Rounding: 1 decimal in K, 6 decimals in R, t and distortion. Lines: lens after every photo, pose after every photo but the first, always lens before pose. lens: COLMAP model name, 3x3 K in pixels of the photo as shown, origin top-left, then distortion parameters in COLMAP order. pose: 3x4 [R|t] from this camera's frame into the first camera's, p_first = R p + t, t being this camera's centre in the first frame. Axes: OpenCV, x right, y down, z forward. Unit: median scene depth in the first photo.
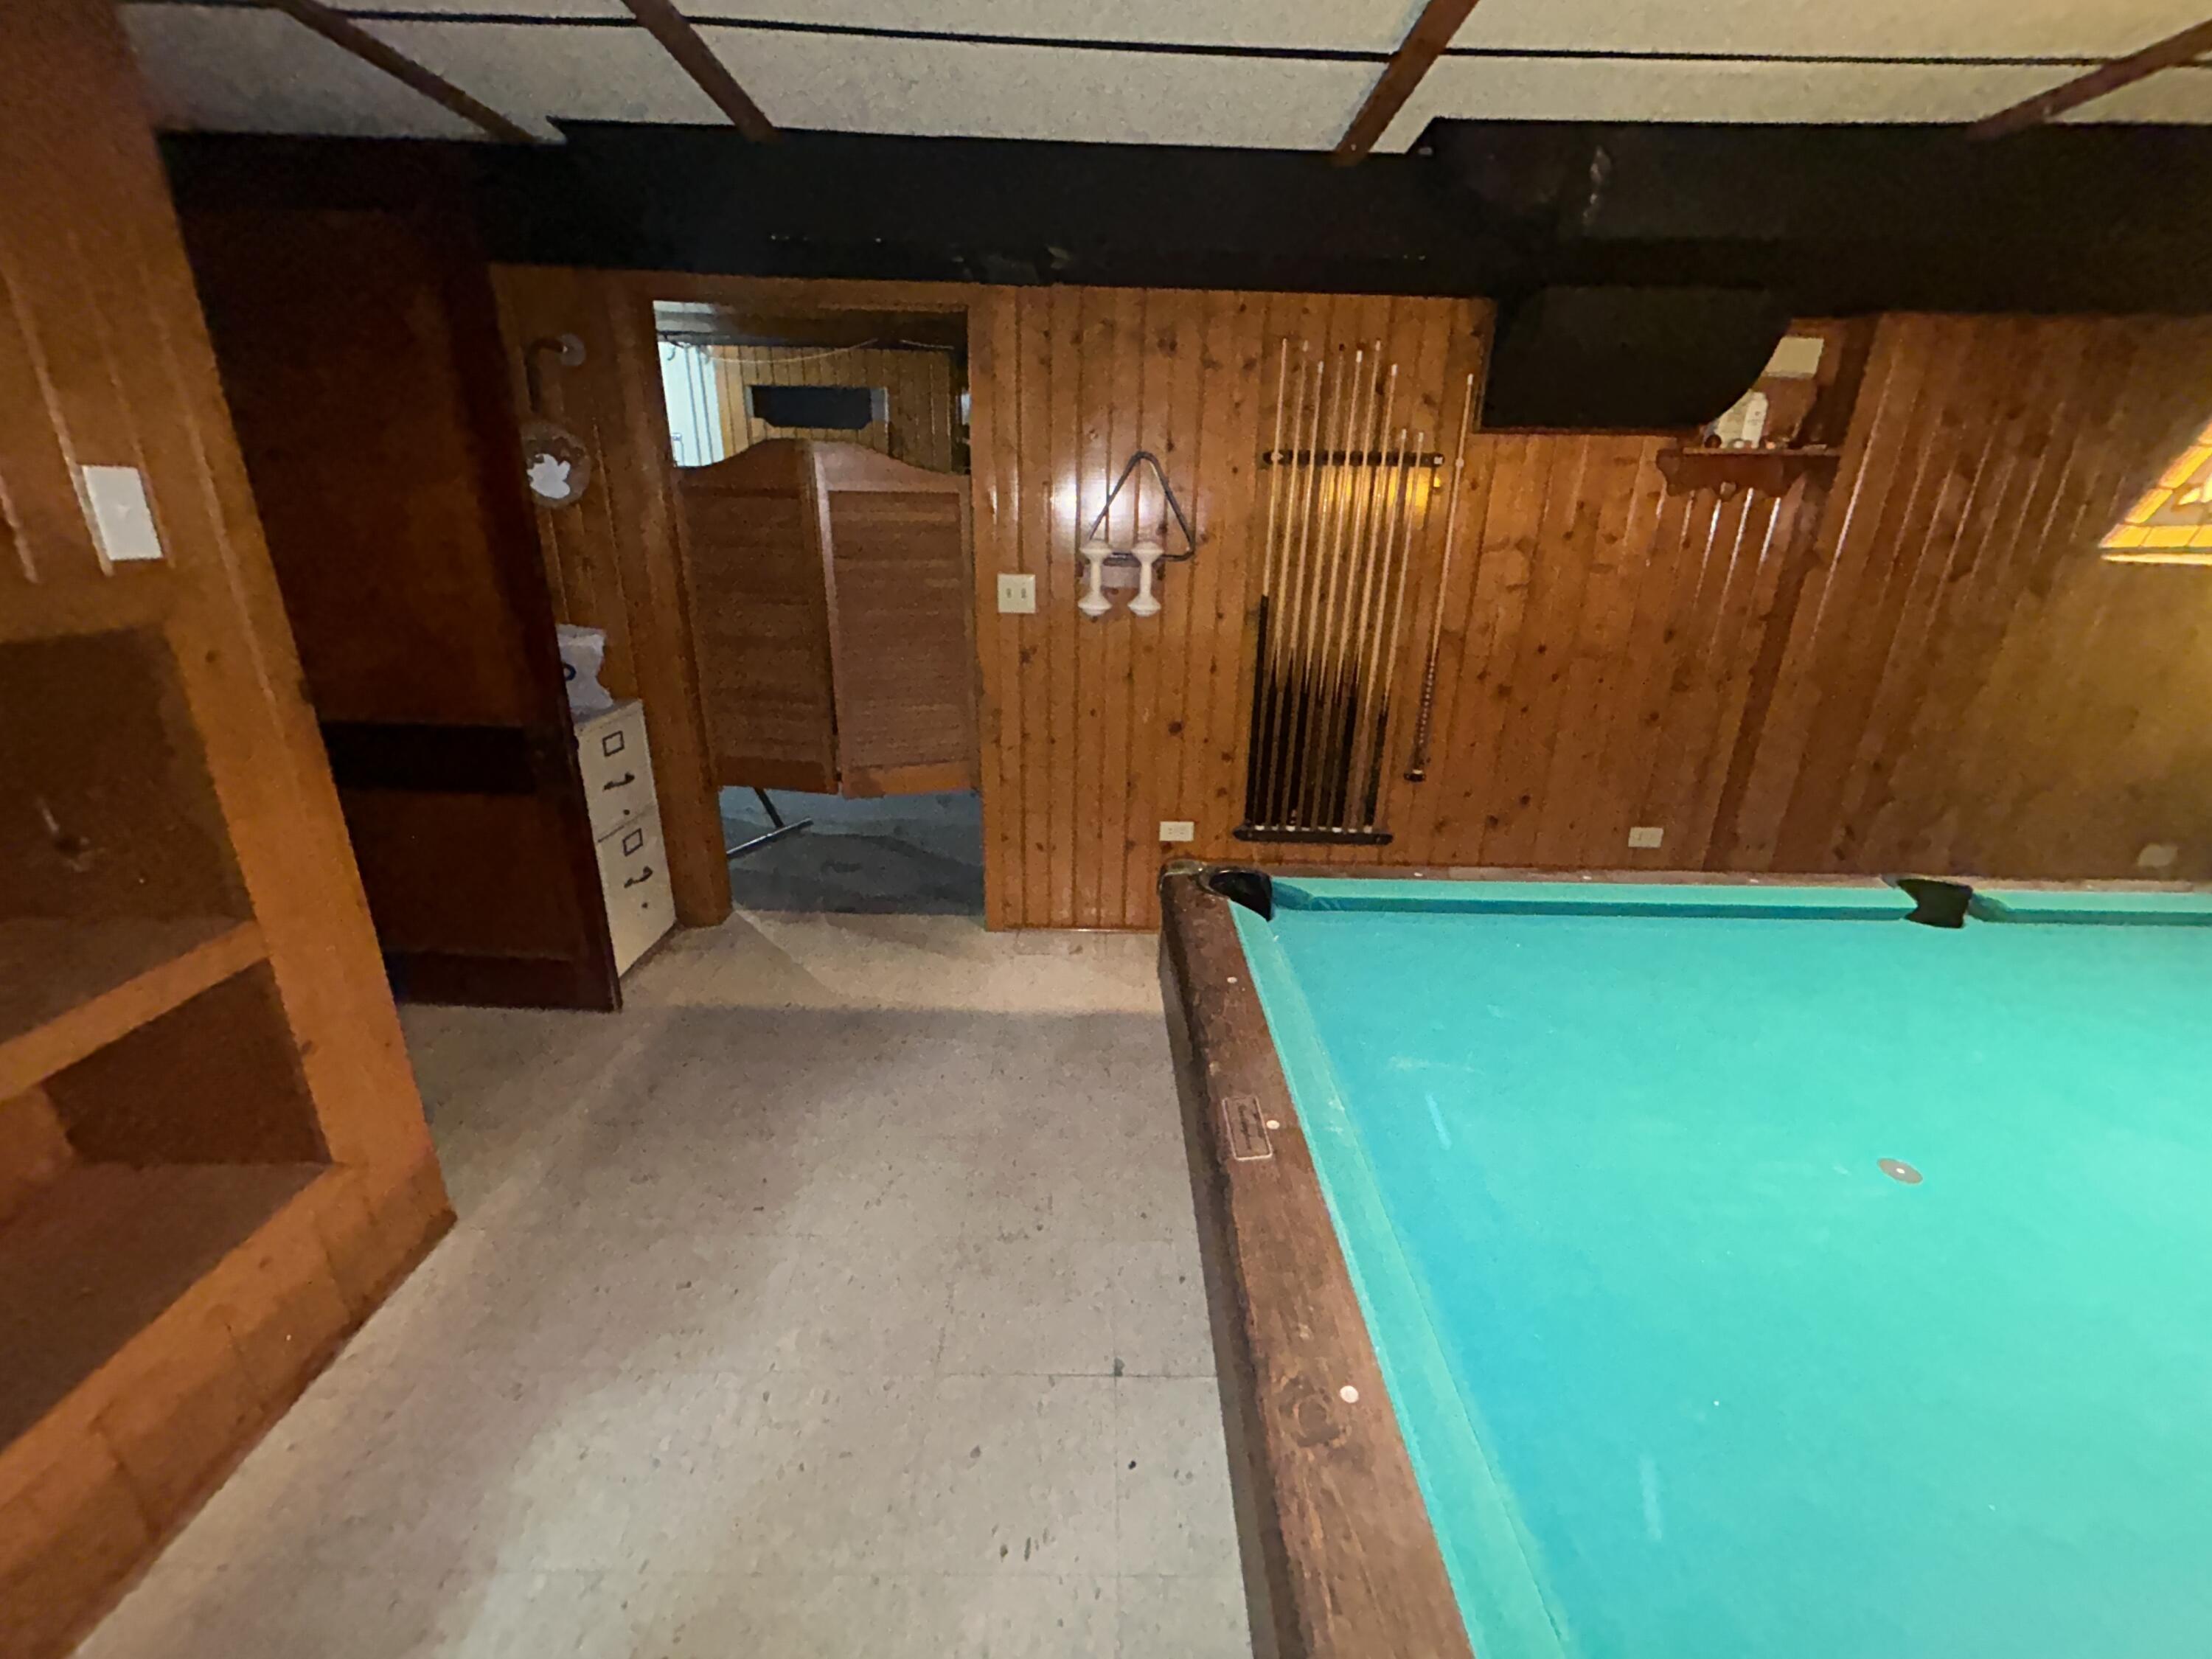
lens RADIAL K [[895.5, 0, 1108.0], [0, 895.5, 827.8], [0, 0, 1]] dist [0.001078, -0.000280]
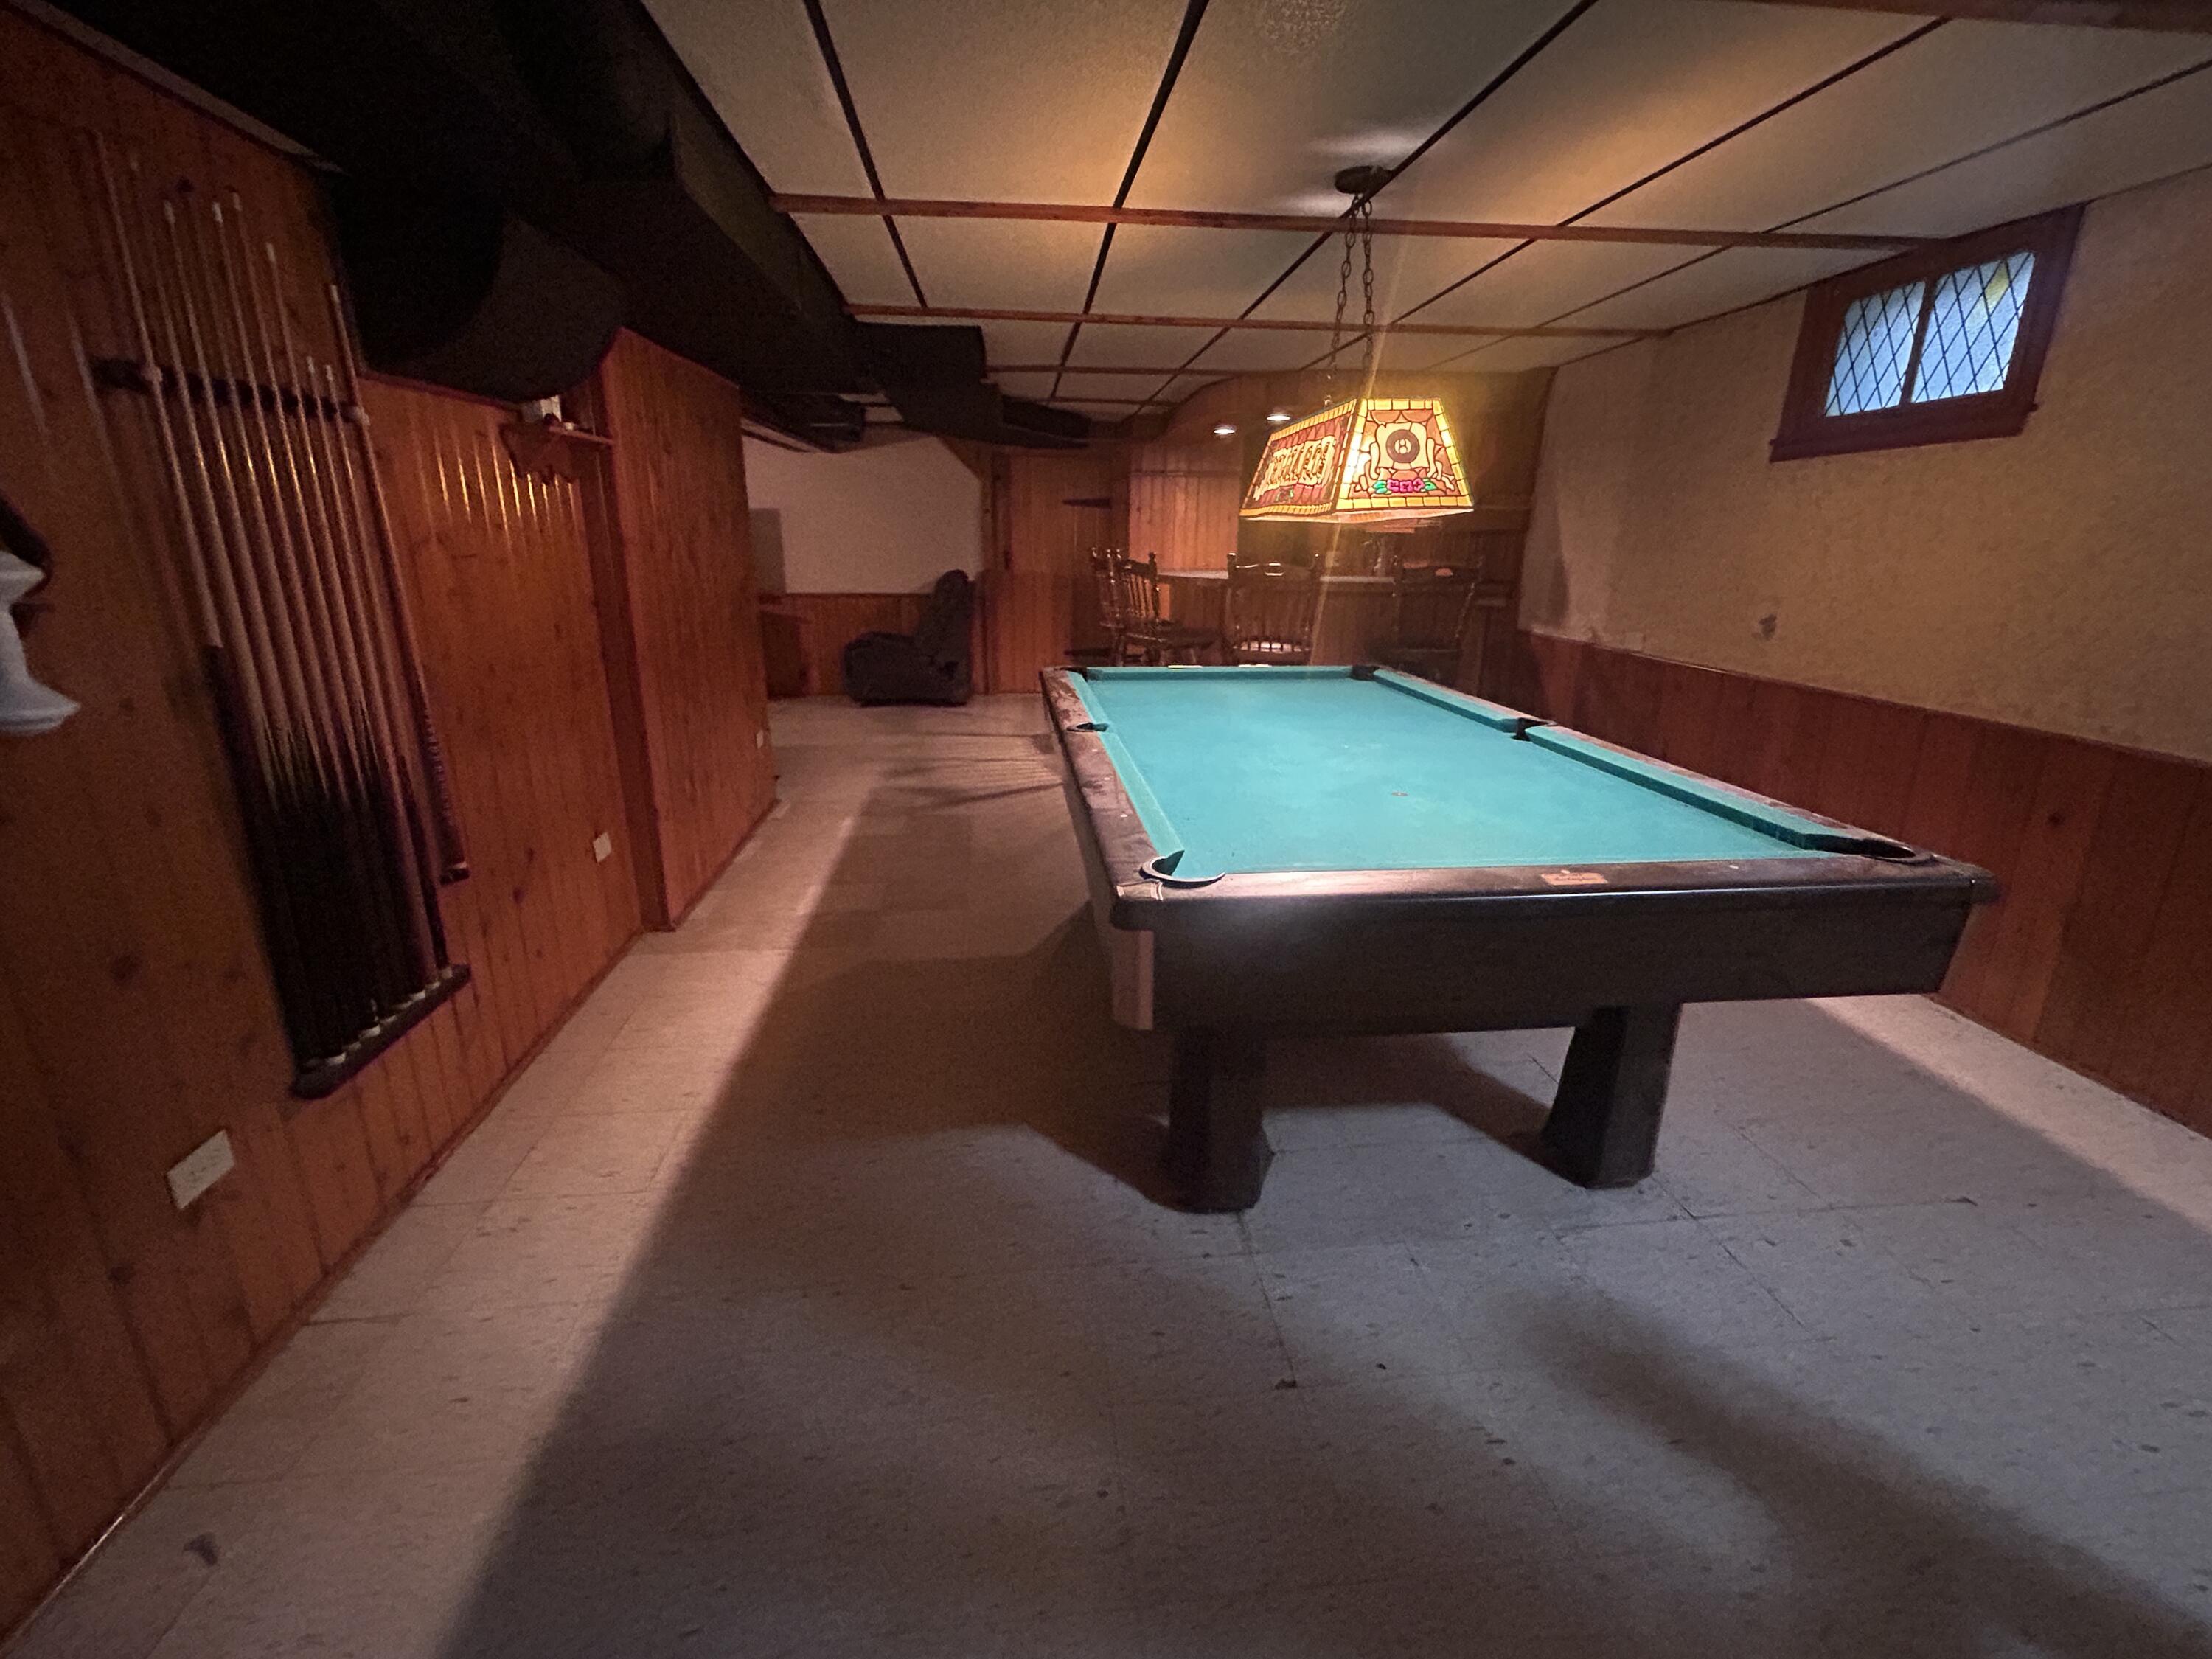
lens RADIAL K [[964.5, 0, 1097.1], [0, 964.5, 831.7], [0, 0, 1]] dist [0.002858, 0.000224]
pose [[-0.092191, -0.315604, 0.944402, -0.450822], [0.328903, 0.885556, 0.328046, -0.191494], [-0.939853, 0.340859, 0.022163, 0.578791]]
